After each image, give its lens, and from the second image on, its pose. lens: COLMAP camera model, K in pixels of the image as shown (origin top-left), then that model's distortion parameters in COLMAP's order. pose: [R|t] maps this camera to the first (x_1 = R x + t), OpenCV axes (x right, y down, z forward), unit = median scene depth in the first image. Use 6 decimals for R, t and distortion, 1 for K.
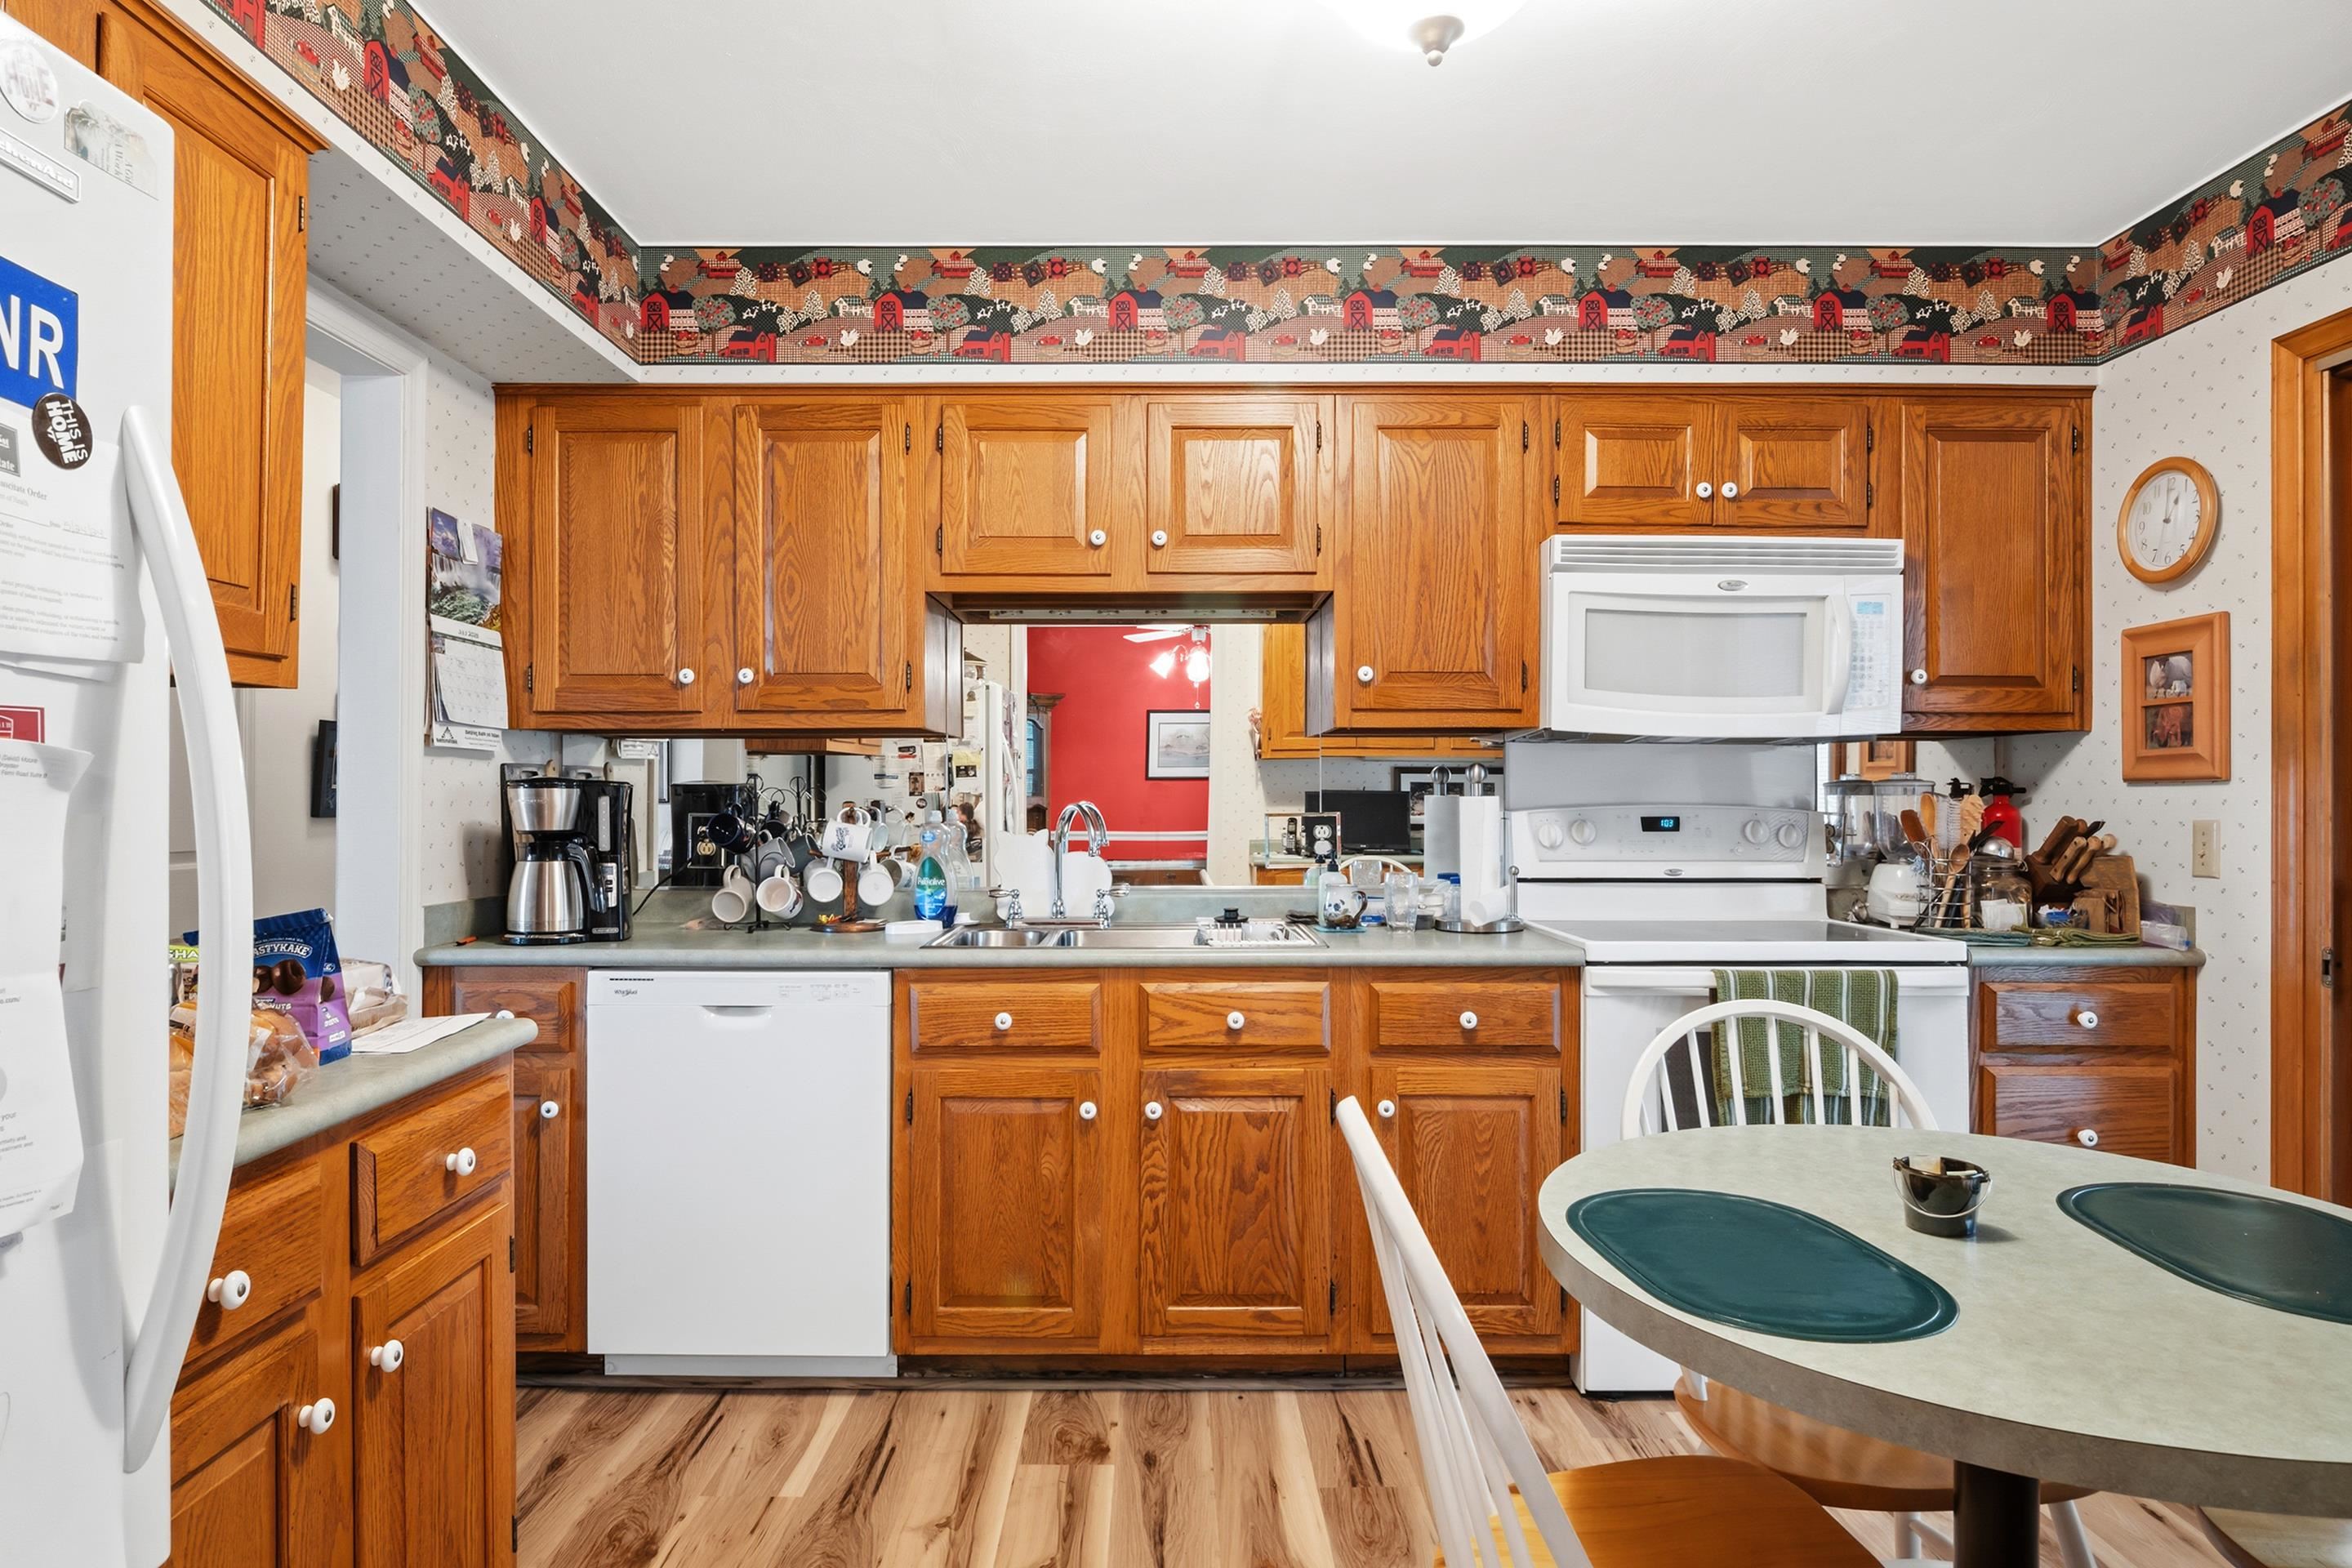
lens RADIAL K [[1335.6, 0, 1165.0], [0, 1335.6, 794.1], [0, 0, 1]] dist [-0.007155, -0.008426]
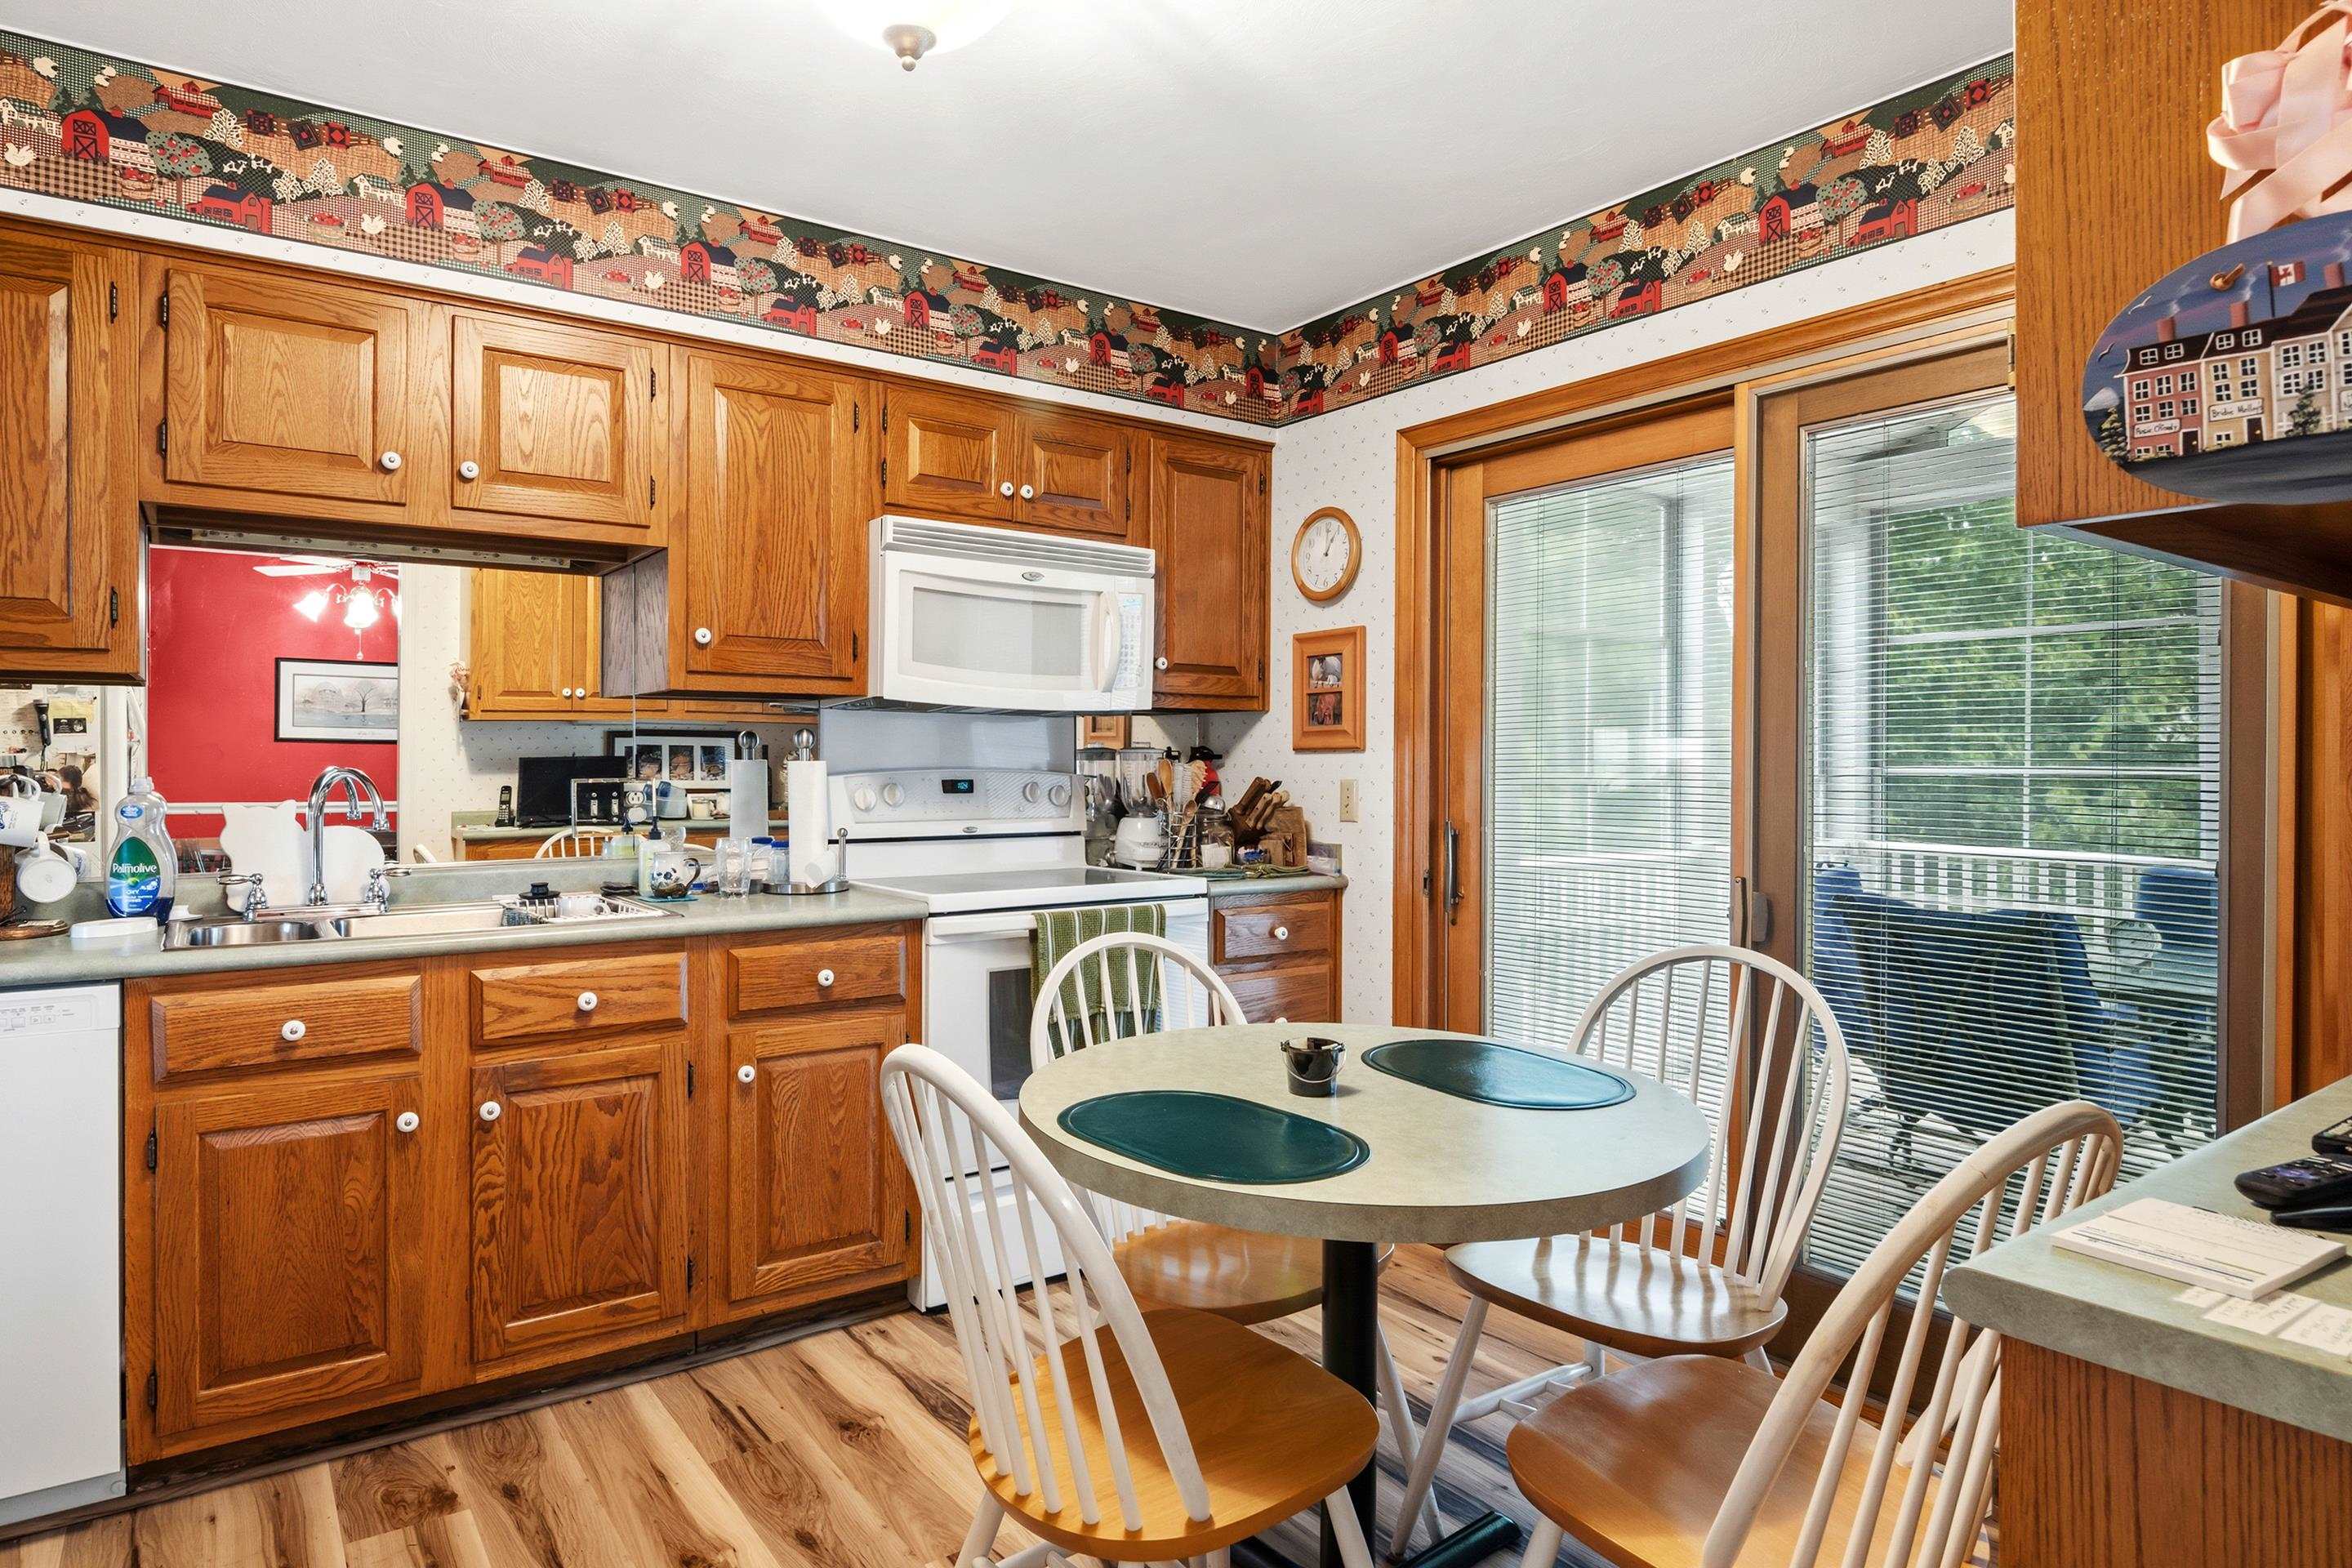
lens RADIAL K [[1335.6, 0, 1178.6], [0, 1335.6, 770.4], [0, 0, 1]] dist [-0.007155, -0.008426]
pose [[0.807297, -0.002920, 0.590138, -0.147884], [-0.002989, 0.999955, 0.009037, -0.001376], [-0.590138, -0.009059, 0.807252, 0.004414]]
